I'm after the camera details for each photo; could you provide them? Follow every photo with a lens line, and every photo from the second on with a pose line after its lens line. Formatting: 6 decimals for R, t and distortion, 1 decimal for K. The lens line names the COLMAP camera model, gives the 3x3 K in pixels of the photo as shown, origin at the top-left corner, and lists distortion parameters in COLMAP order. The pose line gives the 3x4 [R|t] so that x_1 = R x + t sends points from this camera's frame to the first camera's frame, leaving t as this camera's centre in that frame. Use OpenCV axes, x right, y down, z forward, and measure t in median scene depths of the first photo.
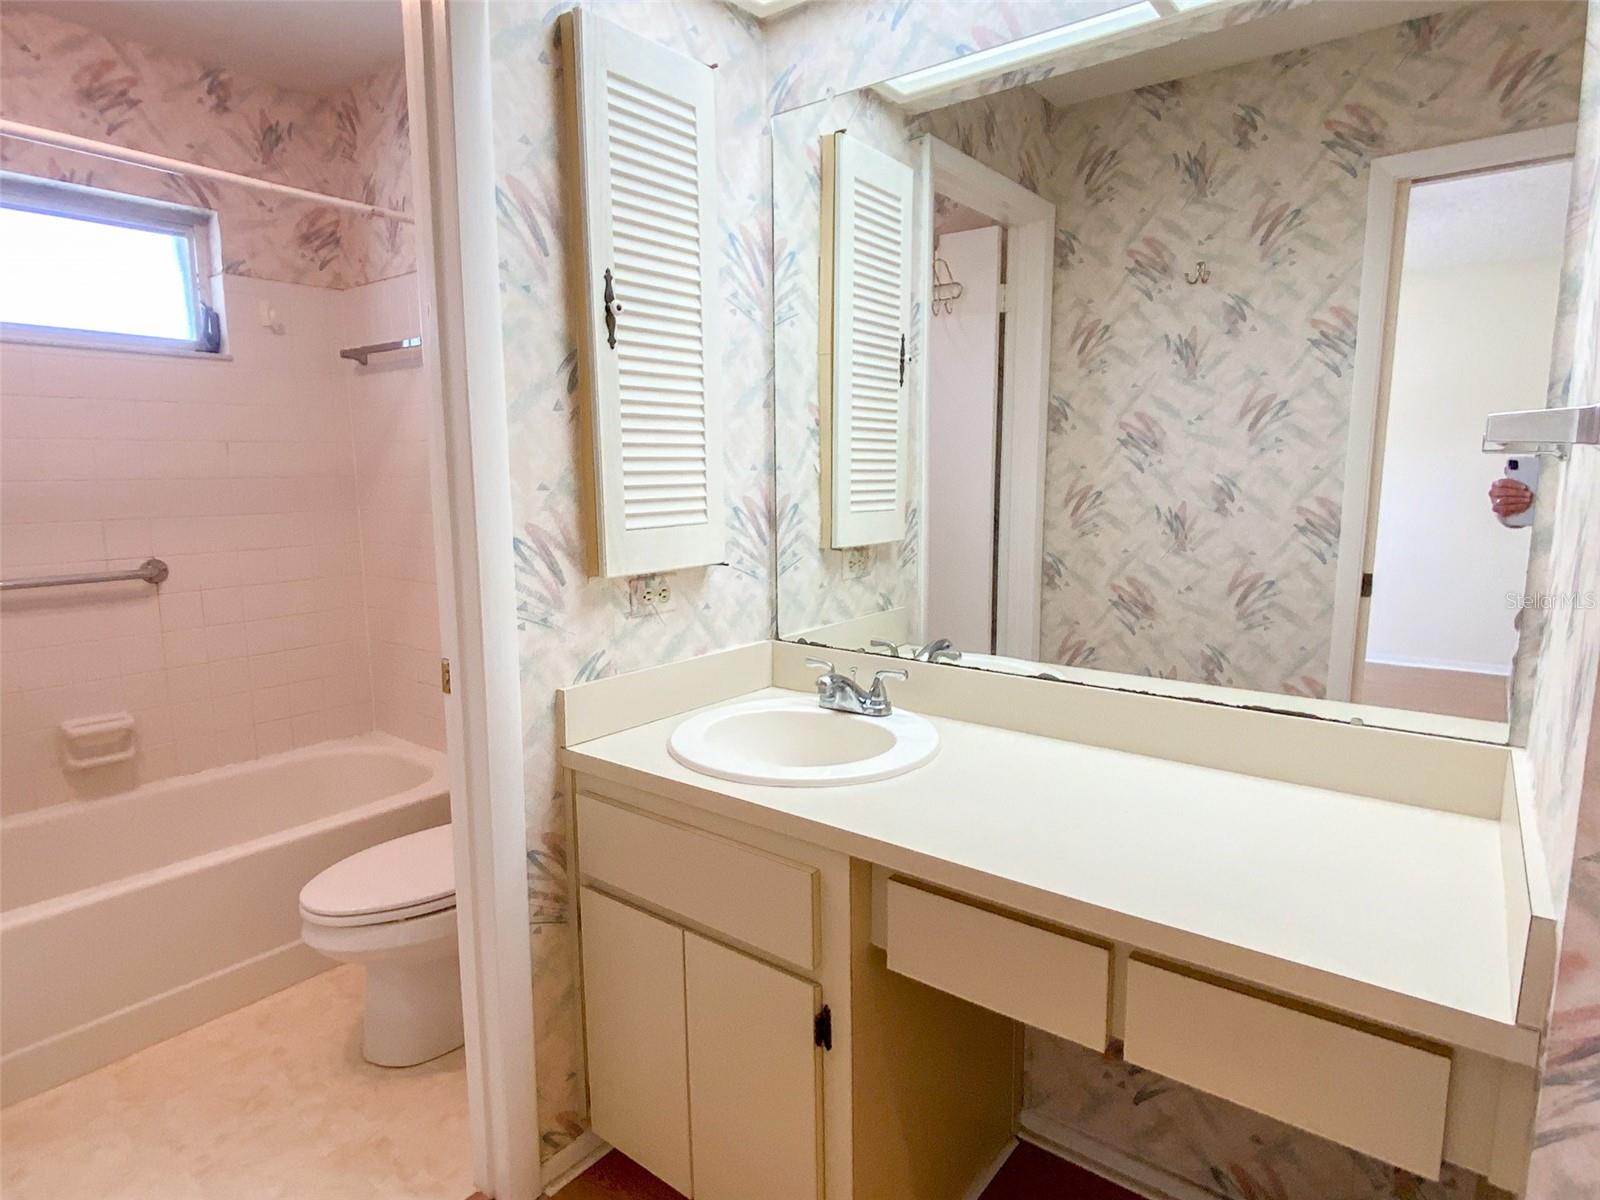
lens RADIAL K [[884.9, 0, 800.0], [0, 884.9, 600.0], [0, 0, 1]] dist [0.042534, -0.035389]
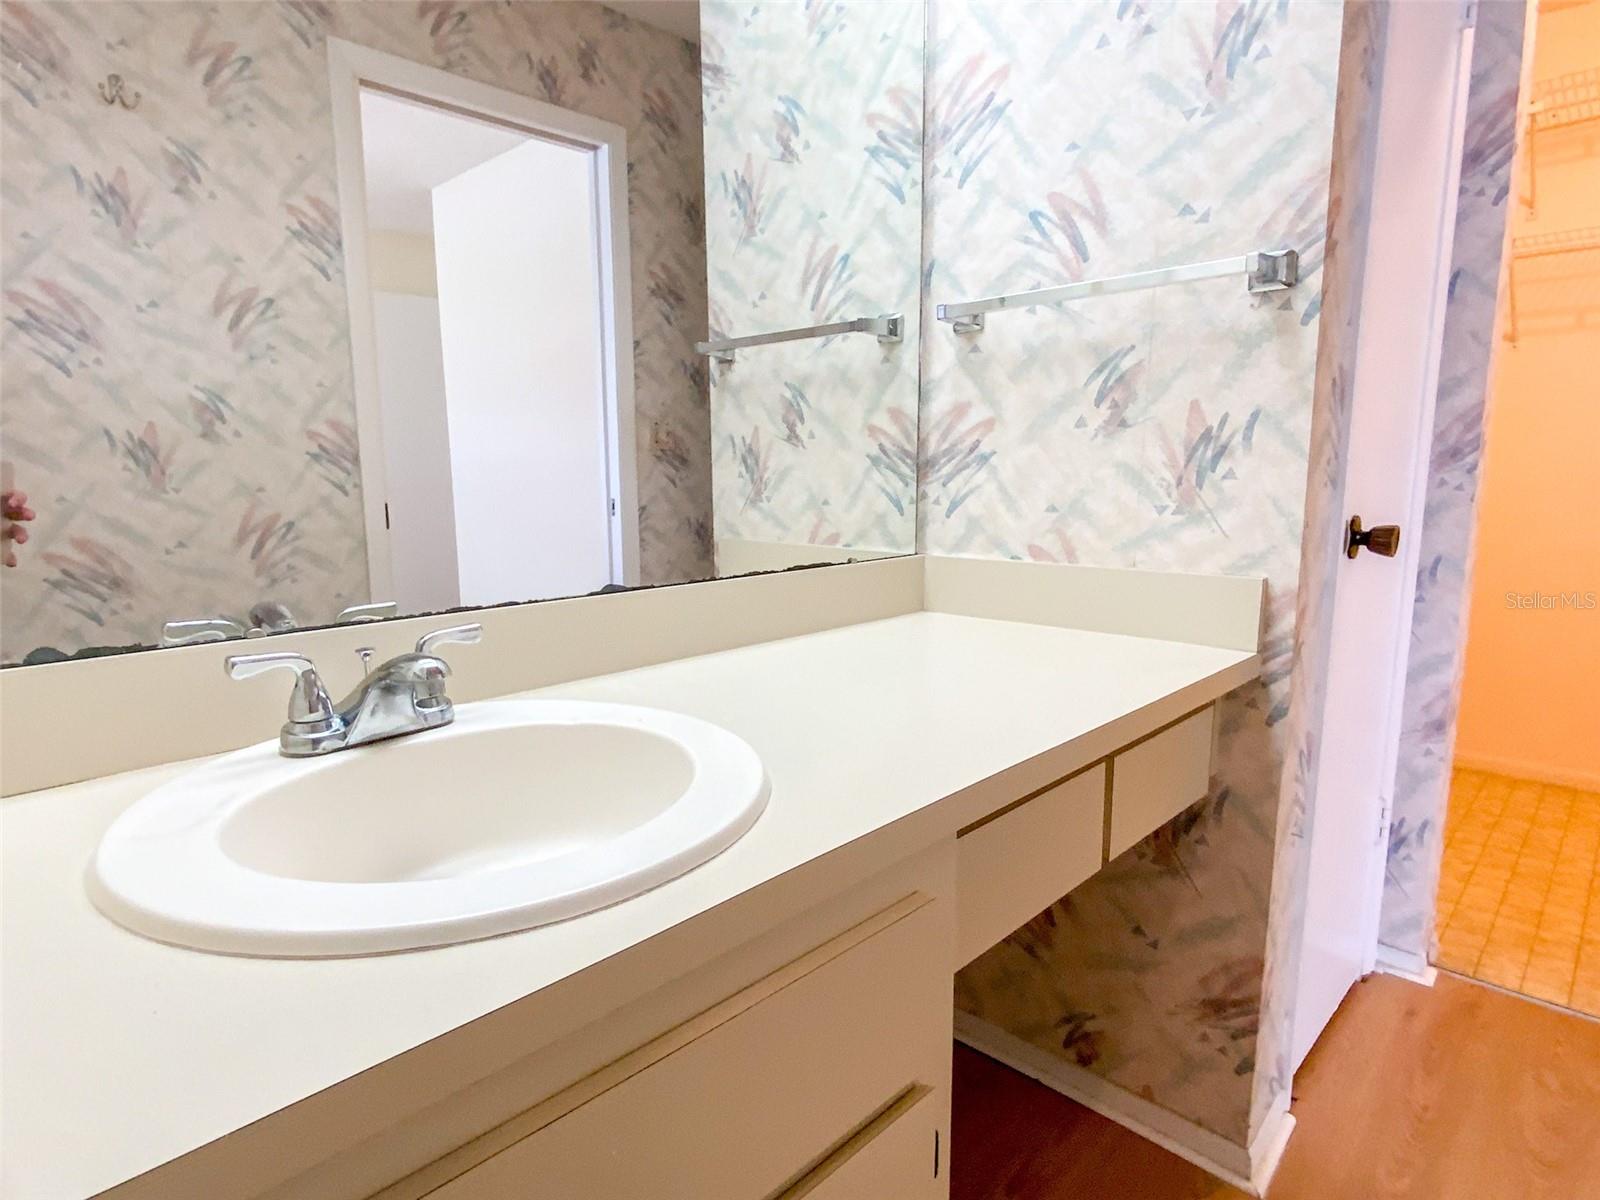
lens RADIAL K [[924.4, 0, 800.0], [0, 924.4, 600.0], [0, 0, 1]] dist [0.002841, -0.000108]
pose [[0.108819, -0.140920, 0.984022, -0.261326], [0.145221, 0.981534, 0.124504, 0.011051], [-0.983397, 0.129352, 0.127274, 0.434623]]
